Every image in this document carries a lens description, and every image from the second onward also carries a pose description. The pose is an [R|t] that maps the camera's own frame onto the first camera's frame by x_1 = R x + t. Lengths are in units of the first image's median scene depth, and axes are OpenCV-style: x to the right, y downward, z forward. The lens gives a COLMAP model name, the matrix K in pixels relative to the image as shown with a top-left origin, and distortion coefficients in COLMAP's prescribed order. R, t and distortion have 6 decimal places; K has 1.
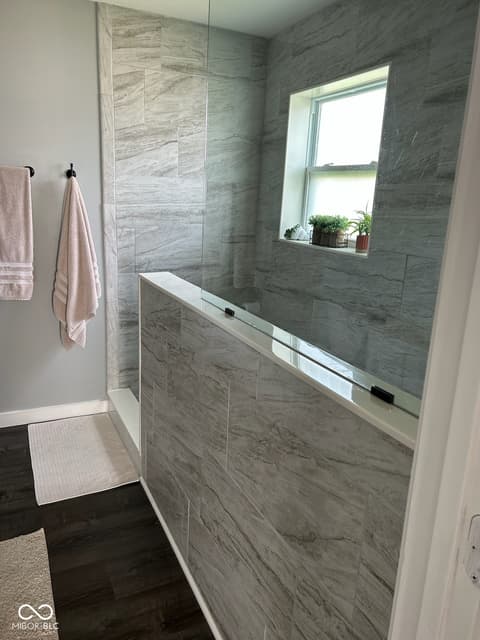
lens RADIAL K [[480.4, 0, 240.0], [0, 480.4, 319.1], [0, 0, 1]] dist [0.041816, -0.022575]
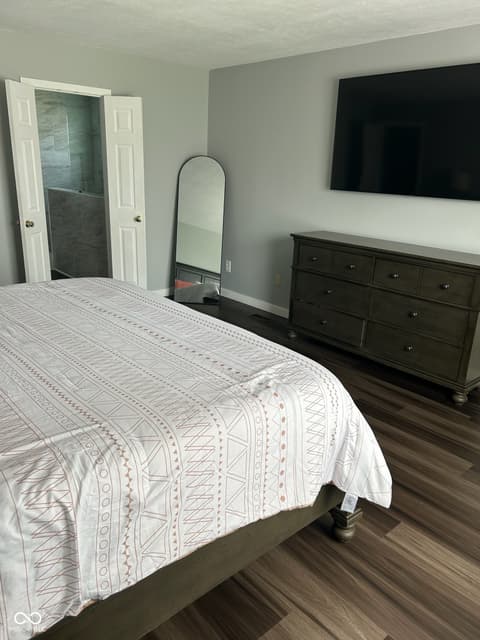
lens RADIAL K [[480.4, 0, 238.0], [0, 480.4, 320.2], [0, 0, 1]] dist [0.041816, -0.022575]
pose [[0.965361, -0.088880, 0.245313, 0.070983], [0.069800, 0.993897, 0.085420, 0.350169], [-0.251408, -0.065338, 0.965673, -1.414748]]
